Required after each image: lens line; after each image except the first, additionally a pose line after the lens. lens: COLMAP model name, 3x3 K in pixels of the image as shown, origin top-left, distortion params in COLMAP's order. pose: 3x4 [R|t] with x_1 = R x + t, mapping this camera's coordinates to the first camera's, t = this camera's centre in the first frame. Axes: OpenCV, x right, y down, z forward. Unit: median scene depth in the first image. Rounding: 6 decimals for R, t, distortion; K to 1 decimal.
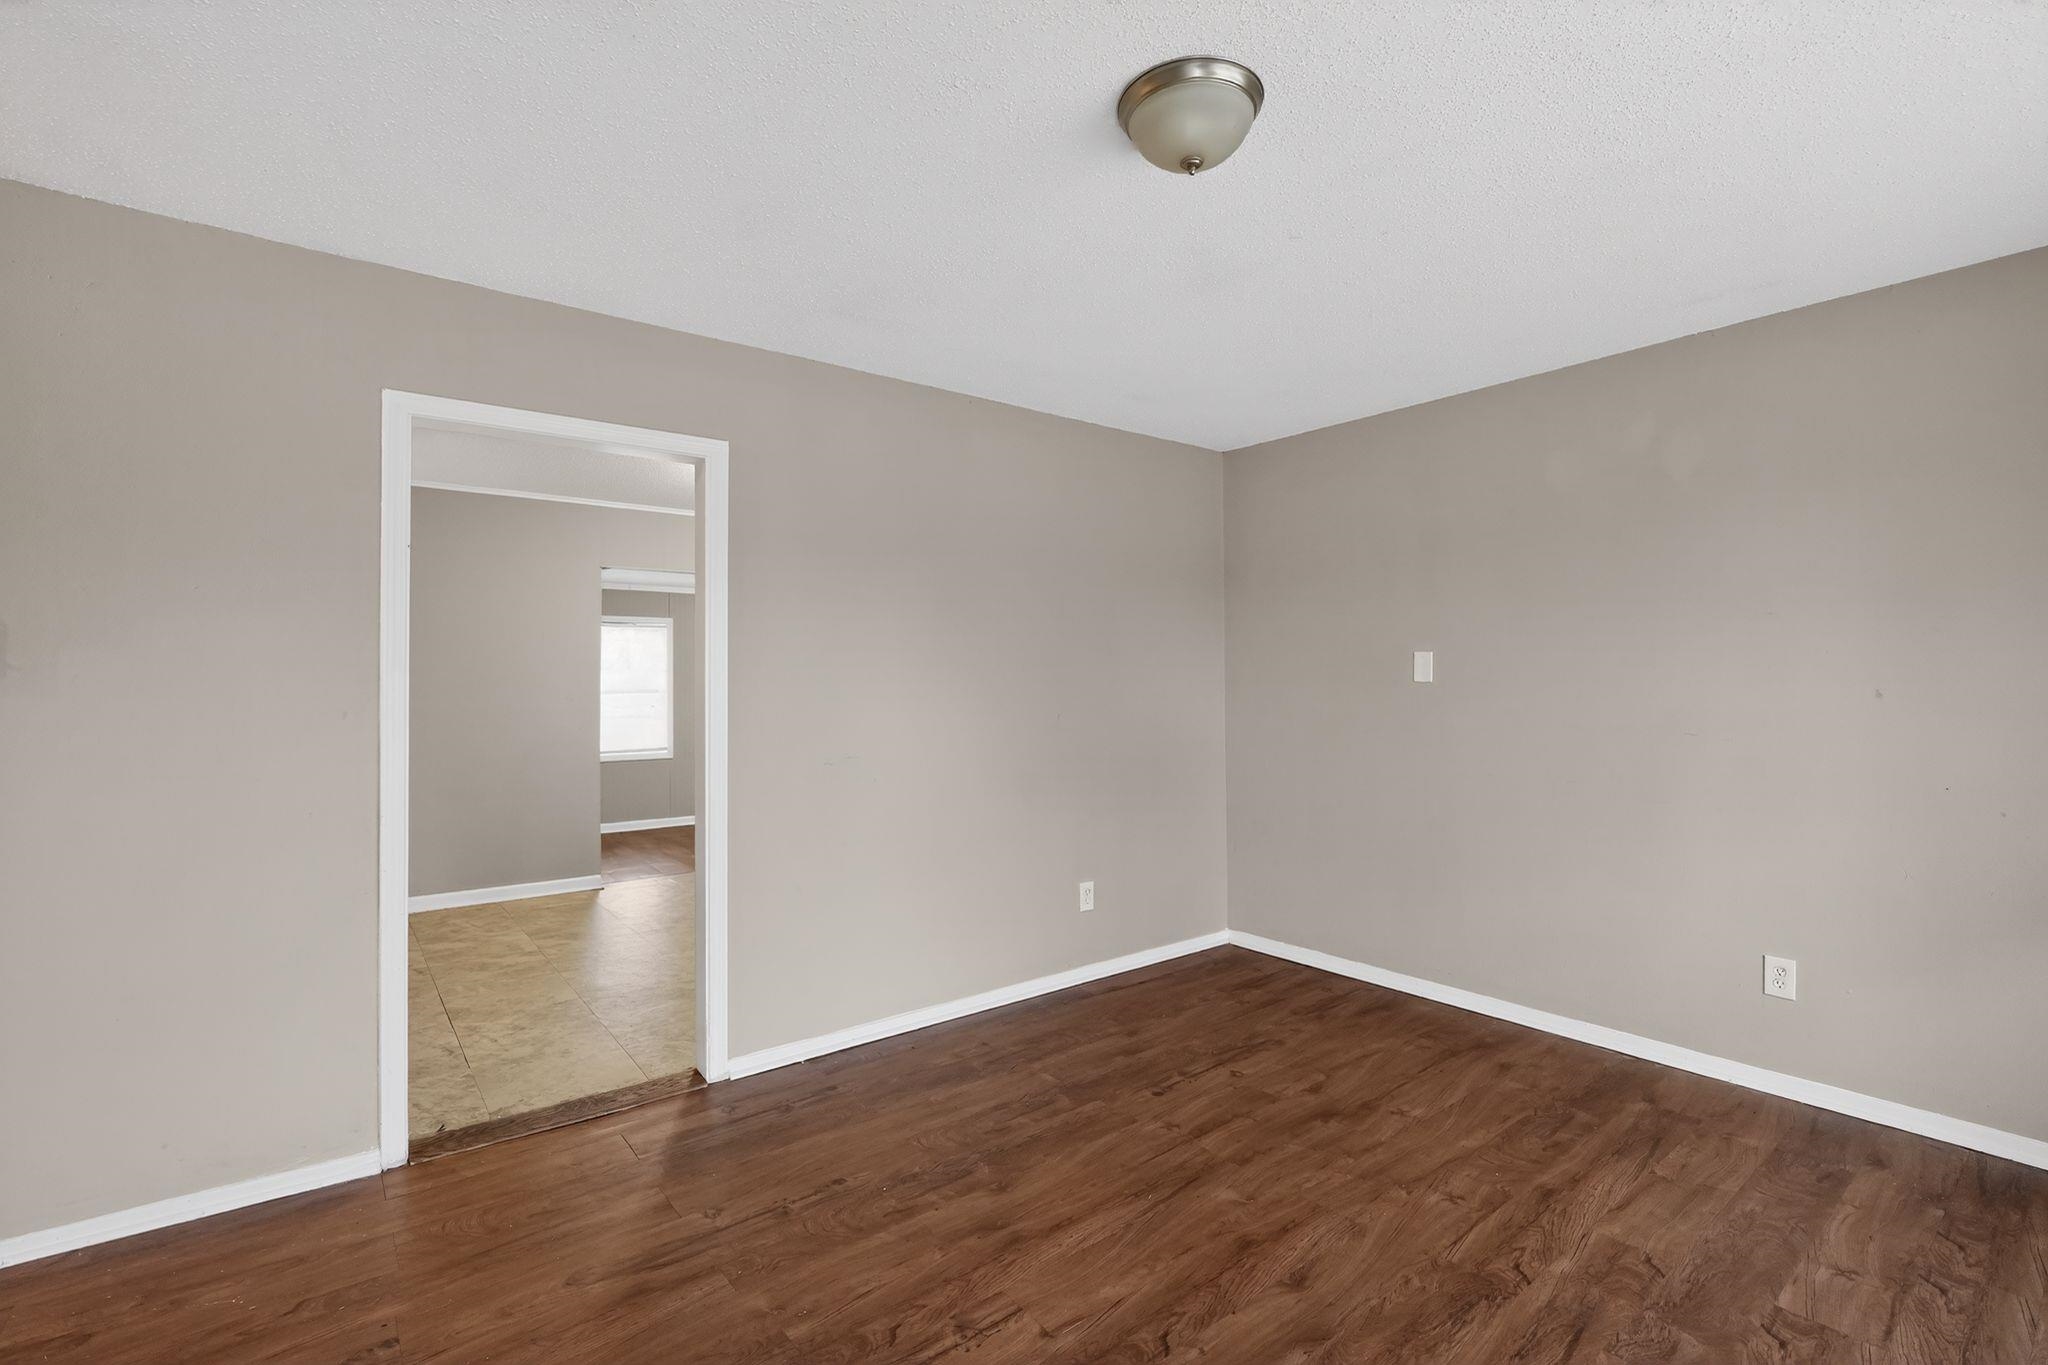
lens RADIAL K [[919.8, 0, 1020.5], [0, 919.8, 687.0], [0, 0, 1]] dist [-0.001566, 0.000536]
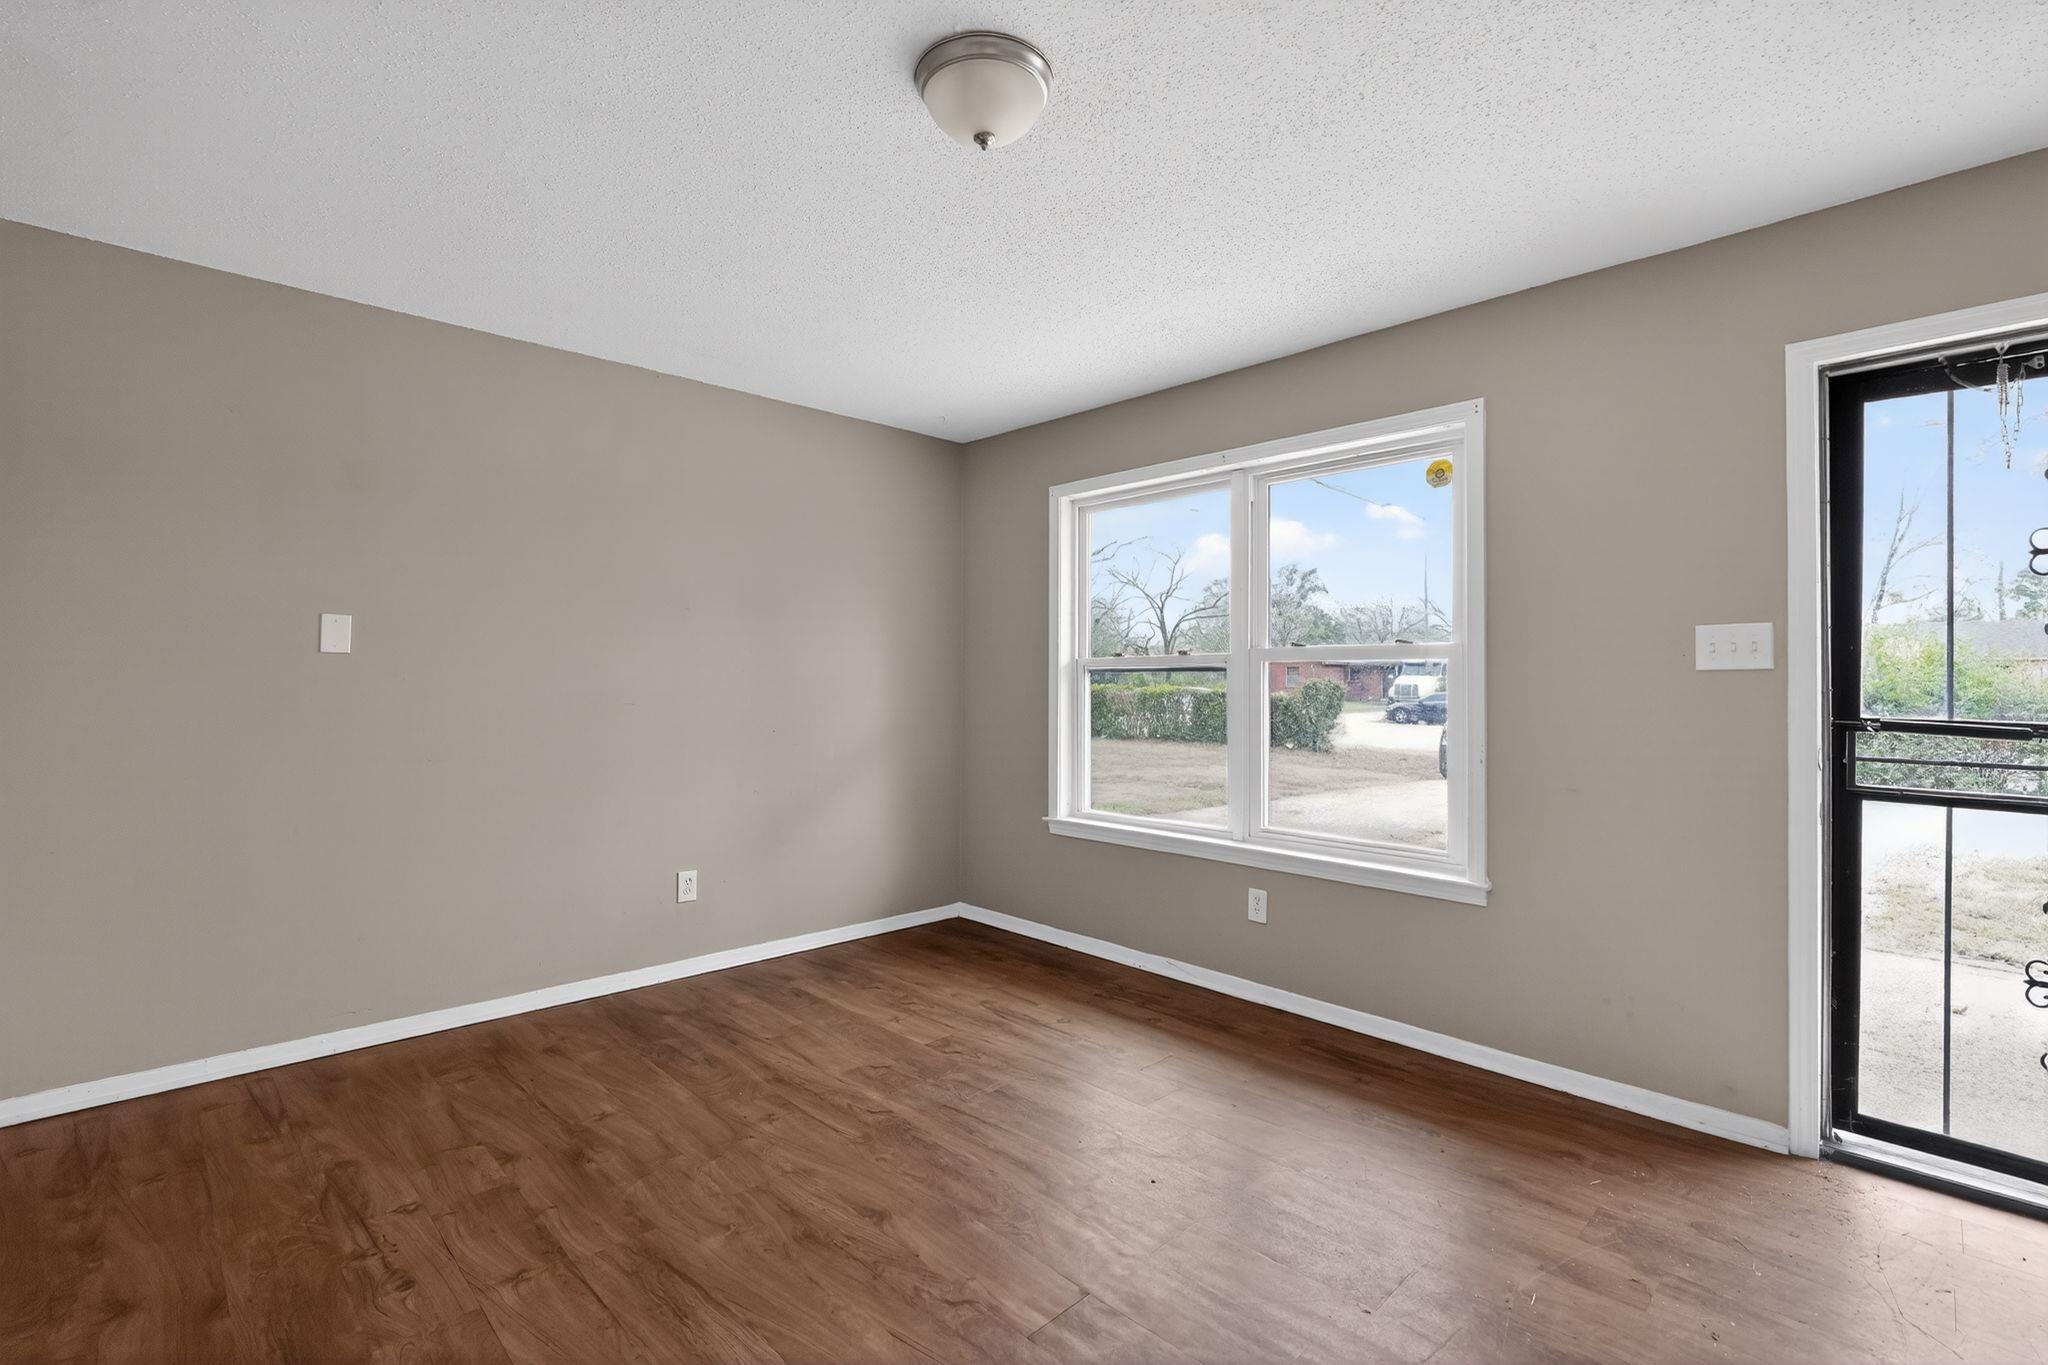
lens RADIAL K [[919.8, 0, 1020.5], [0, 919.8, 687.0], [0, 0, 1]] dist [-0.001566, 0.000536]
pose [[-0.093759, 0.001426, 0.995594, -0.576624], [-0.001180, 0.999998, -0.001543, 0.035257], [-0.995594, -0.001319, -0.093757, 0.708953]]
